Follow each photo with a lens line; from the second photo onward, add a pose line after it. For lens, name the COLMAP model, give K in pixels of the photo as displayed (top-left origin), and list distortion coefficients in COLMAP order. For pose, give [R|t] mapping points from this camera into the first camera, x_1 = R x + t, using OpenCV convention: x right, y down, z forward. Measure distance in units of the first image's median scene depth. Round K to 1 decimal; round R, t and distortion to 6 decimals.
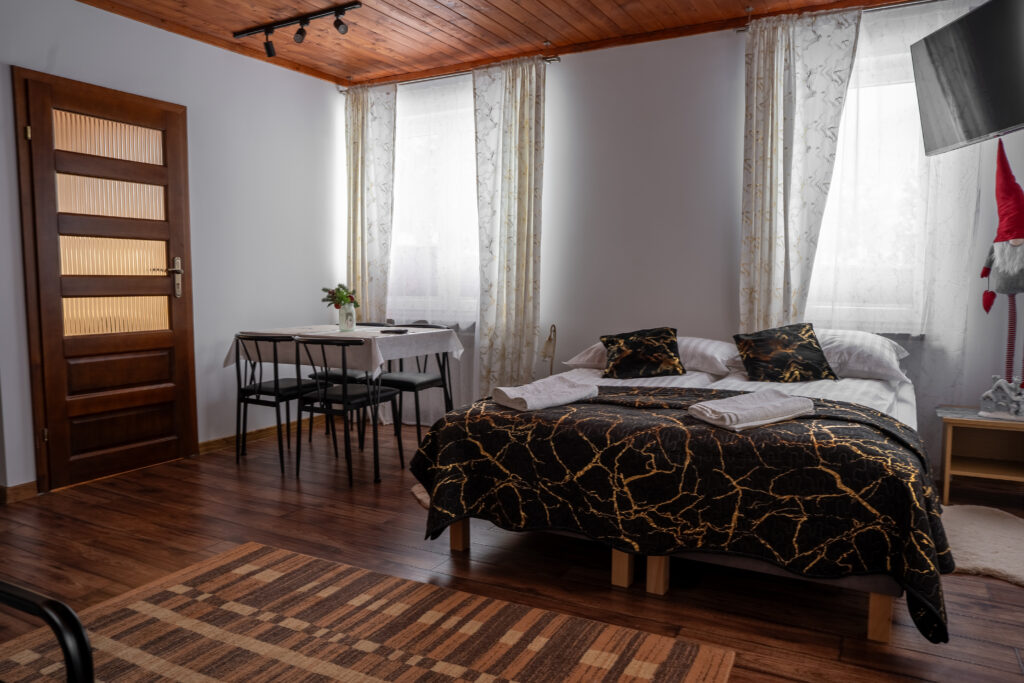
lens RADIAL K [[713.1, 0, 513.0], [0, 713.1, 345.9], [0, 0, 1]] dist [-0.097484, 0.074738]
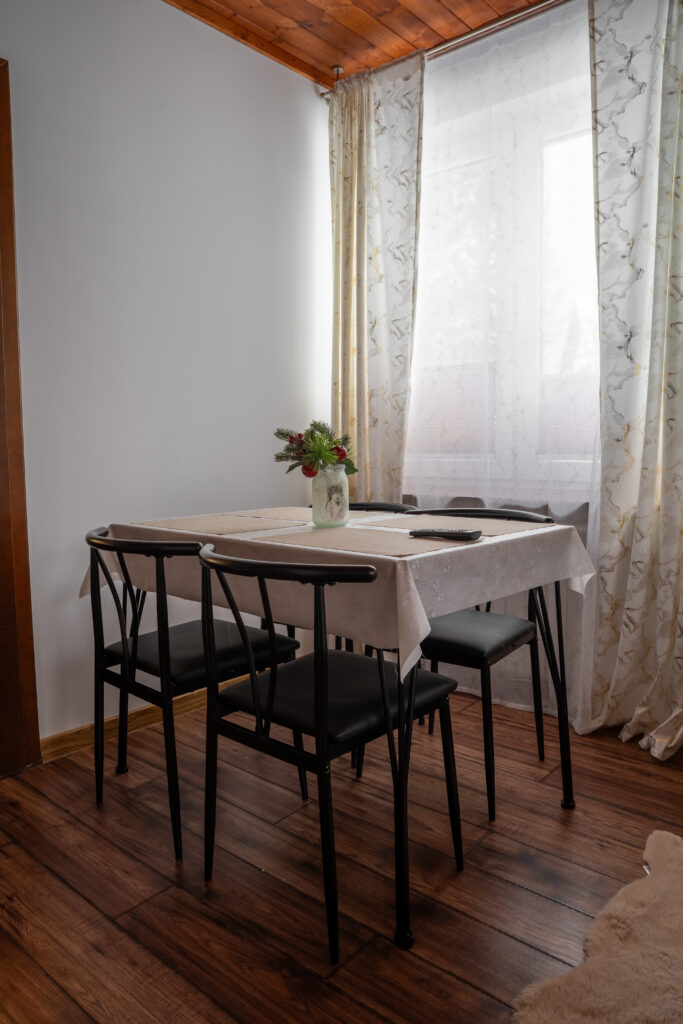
lens RADIAL K [[710.0, 0, 341.5], [0, 710.0, 512.0], [0, 0, 1]] dist [-0.096494, 0.071903]
pose [[0.976651, 0.011807, -0.214510, -0.144808], [-0.011444, 0.999930, 0.002932, -0.034858], [0.214529, -0.000408, 0.976717, 0.624393]]
